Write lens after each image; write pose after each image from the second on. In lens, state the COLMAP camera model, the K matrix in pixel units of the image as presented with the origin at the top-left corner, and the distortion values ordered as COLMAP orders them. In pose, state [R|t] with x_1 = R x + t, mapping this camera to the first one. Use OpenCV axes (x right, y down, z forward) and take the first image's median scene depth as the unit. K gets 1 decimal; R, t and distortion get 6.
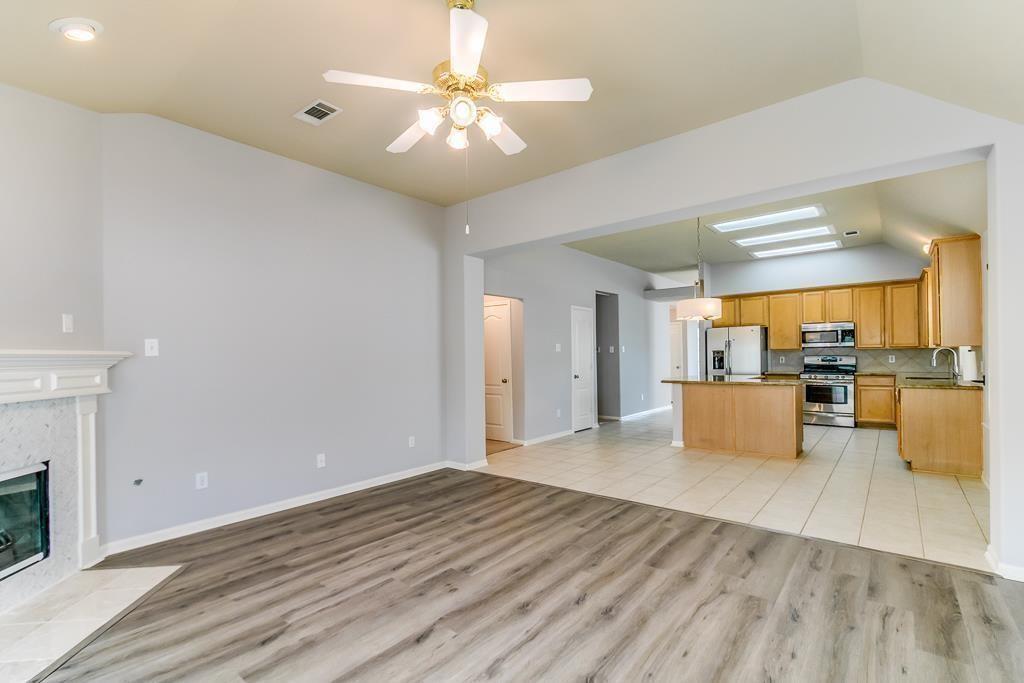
lens RADIAL K [[467.6, 0, 500.2], [0, 467.6, 356.6], [0, 0, 1]] dist [0.005230, -0.002681]
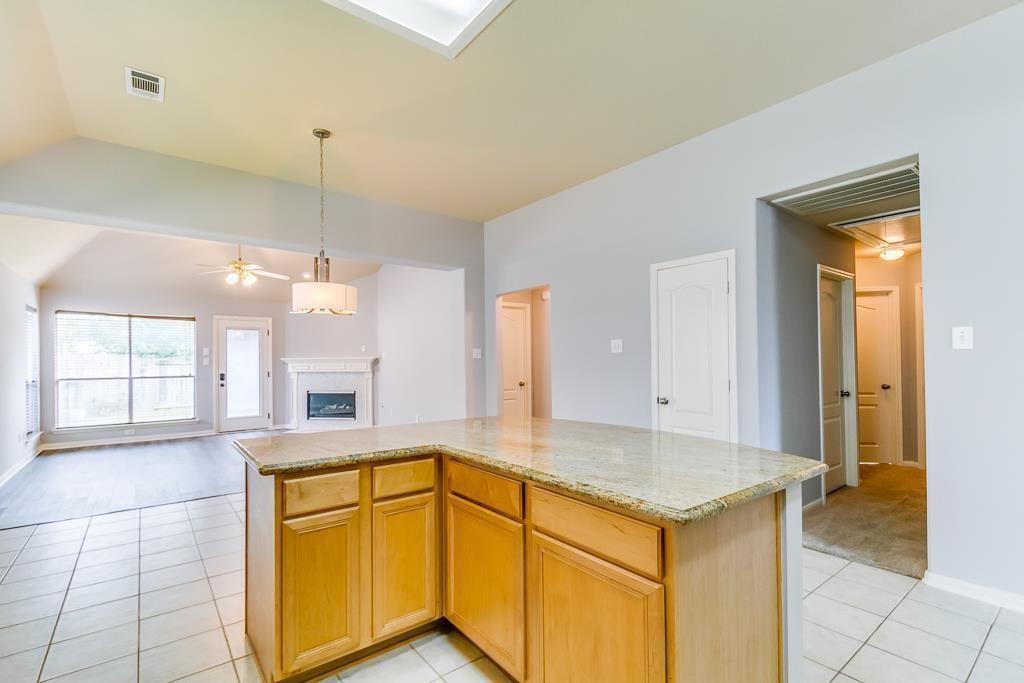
lens RADIAL K [[467.6, 0, 500.4], [0, 467.6, 355.2], [0, 0, 1]] dist [0.005230, -0.002681]
pose [[-0.215685, 0.007961, -0.976430, 0.704606], [0.011273, 0.999920, 0.005663, -0.011985], [0.976398, -0.009786, -0.215758, 0.943870]]
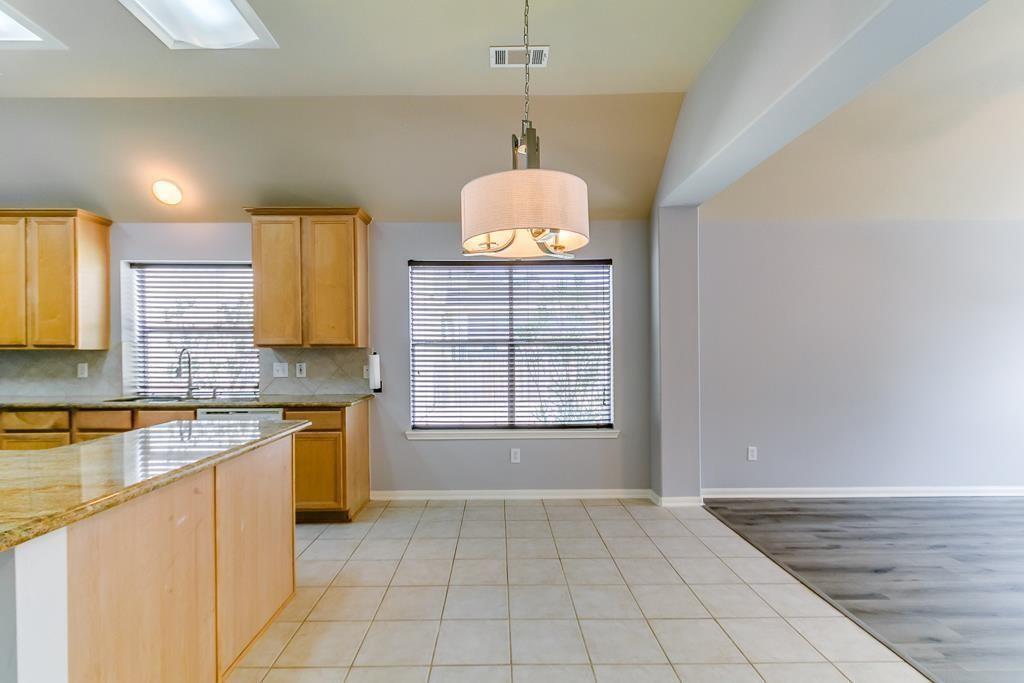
lens RADIAL K [[467.6, 0, 501.1], [0, 467.6, 355.4], [0, 0, 1]] dist [0.005230, -0.002681]
pose [[-0.649230, 0.011628, 0.760503, 0.123010], [0.014834, 0.999887, -0.002625, -0.001786], [-0.760447, 0.009577, -0.649329, 0.827573]]
